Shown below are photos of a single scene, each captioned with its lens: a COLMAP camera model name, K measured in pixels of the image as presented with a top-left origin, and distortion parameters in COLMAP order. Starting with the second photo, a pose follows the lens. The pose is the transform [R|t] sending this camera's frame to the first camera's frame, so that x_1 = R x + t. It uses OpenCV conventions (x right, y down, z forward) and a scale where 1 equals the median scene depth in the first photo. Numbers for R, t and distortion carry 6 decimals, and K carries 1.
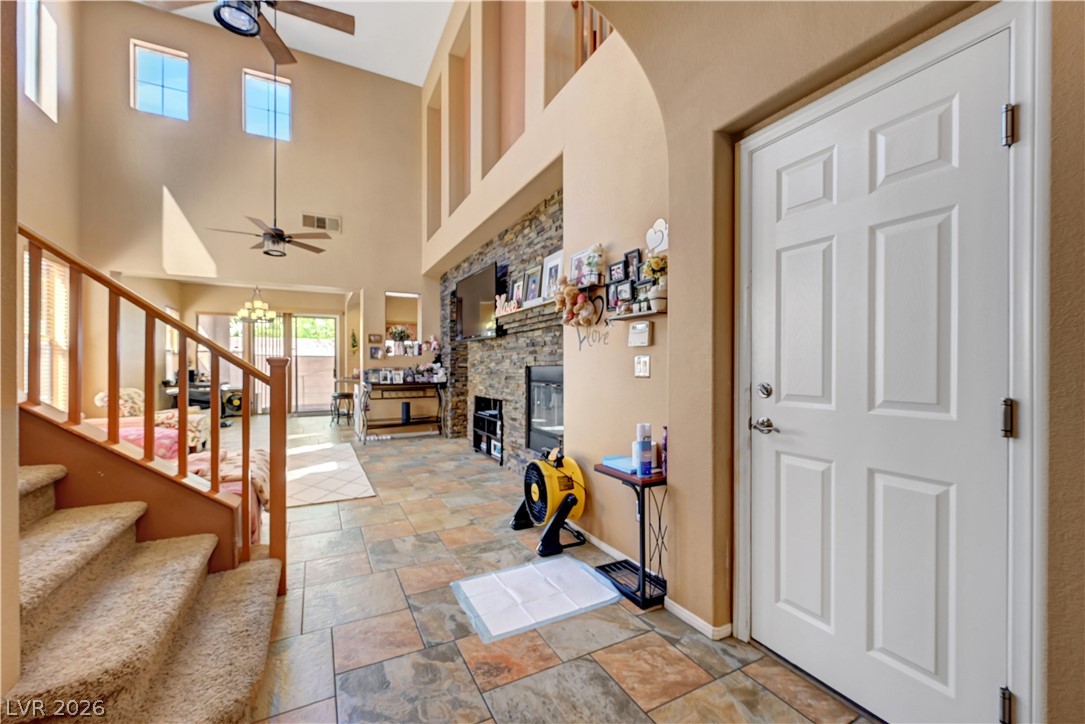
lens RADIAL K [[431.0, 0, 540.9], [0, 431.0, 365.4], [0, 0, 1]] dist [0.000820, -0.000042]
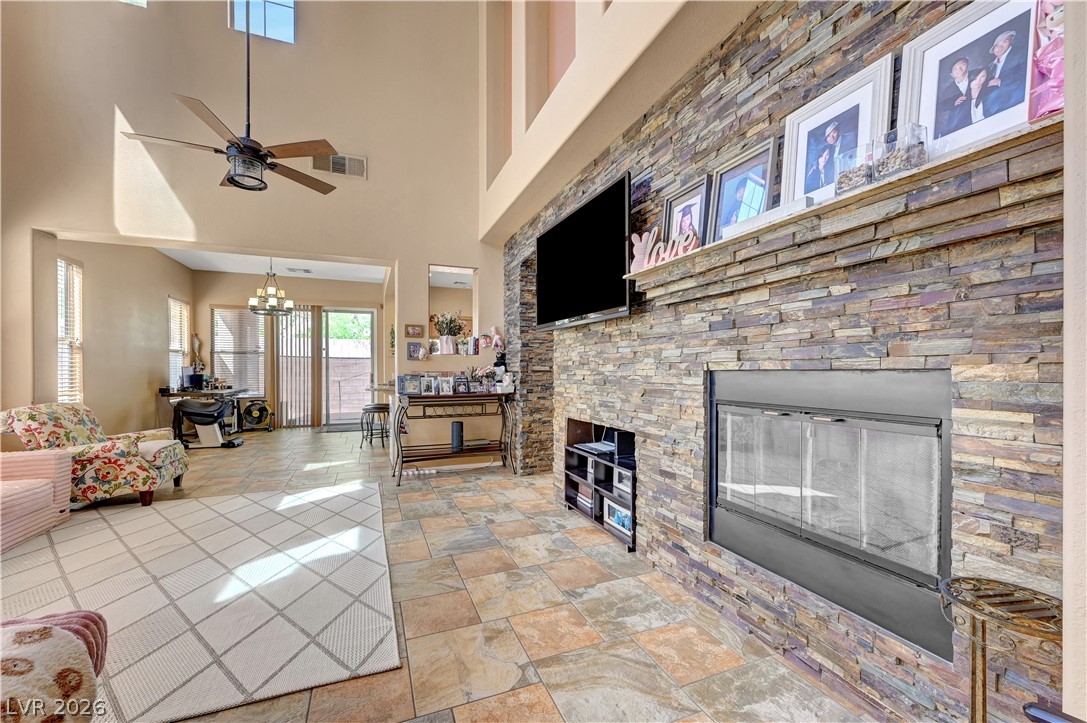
lens RADIAL K [[433.8, 0, 541.0], [0, 433.8, 370.6], [0, 0, 1]] dist [-0.001244, 0.000841]
pose [[0.994869, 0.000209, -0.101174, -0.126951], [0.000249, 0.999990, 0.004514, -0.000770], [0.101174, -0.004516, 0.994859, 0.372669]]
